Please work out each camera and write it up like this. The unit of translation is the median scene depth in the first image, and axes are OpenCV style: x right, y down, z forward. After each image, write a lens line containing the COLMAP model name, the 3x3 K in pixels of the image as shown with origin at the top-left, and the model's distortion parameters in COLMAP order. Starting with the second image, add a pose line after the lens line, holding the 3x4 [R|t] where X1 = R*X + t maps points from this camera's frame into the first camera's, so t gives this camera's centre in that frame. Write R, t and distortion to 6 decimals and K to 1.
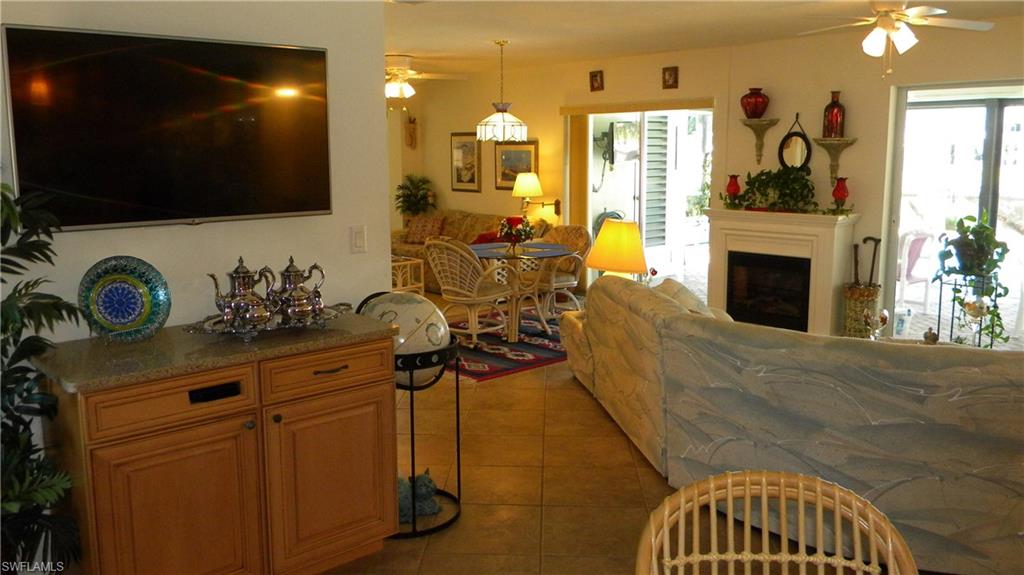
lens RADIAL K [[835.3, 0, 511.9], [0, 835.3, 282.2], [0, 0, 1]] dist [0.005485, -0.037295]
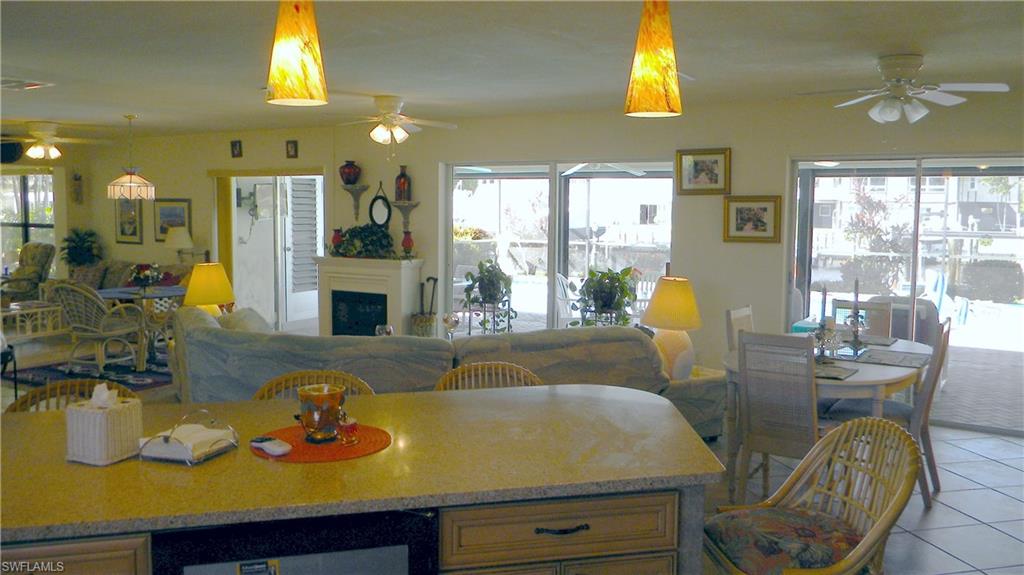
lens RADIAL K [[835.3, 0, 511.9], [0, 835.3, 282.2], [0, 0, 1]] dist [0.005485, -0.037295]
pose [[0.958478, -0.011759, 0.284925, 0.165374], [0.030801, 0.997573, -0.062443, 0.036423], [-0.283499, 0.068626, 0.956514, -0.261187]]
